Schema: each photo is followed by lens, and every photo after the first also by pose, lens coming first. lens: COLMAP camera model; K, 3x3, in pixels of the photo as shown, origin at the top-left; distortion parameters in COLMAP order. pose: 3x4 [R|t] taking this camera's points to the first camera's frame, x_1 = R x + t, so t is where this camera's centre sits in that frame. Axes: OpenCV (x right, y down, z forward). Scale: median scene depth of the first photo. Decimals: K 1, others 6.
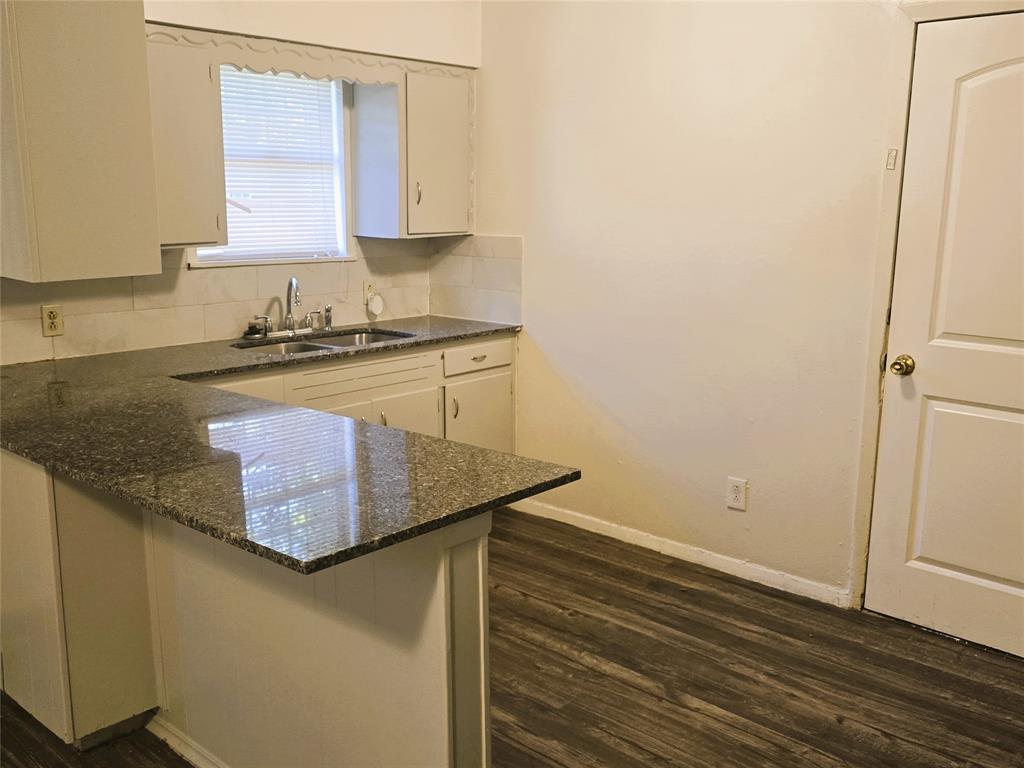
lens RADIAL K [[940.2, 0, 512.0], [0, 940.2, 384.0], [0, 0, 1]] dist [0.176471, -0.336330]
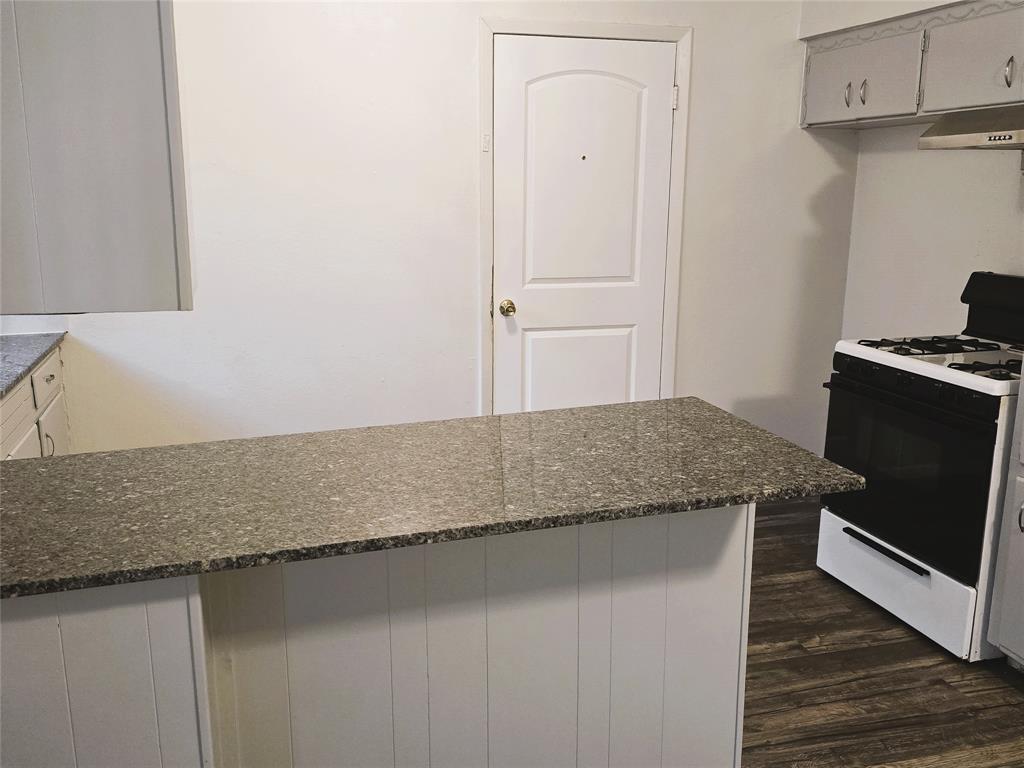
lens RADIAL K [[940.2, 0, 512.0], [0, 940.2, 384.0], [0, 0, 1]] dist [0.176471, -0.336330]
pose [[0.506354, -0.188435, 0.841486, -0.681144], [0.169103, 0.978584, 0.117380, -0.068590], [-0.845583, 0.082862, 0.527375, 0.350594]]
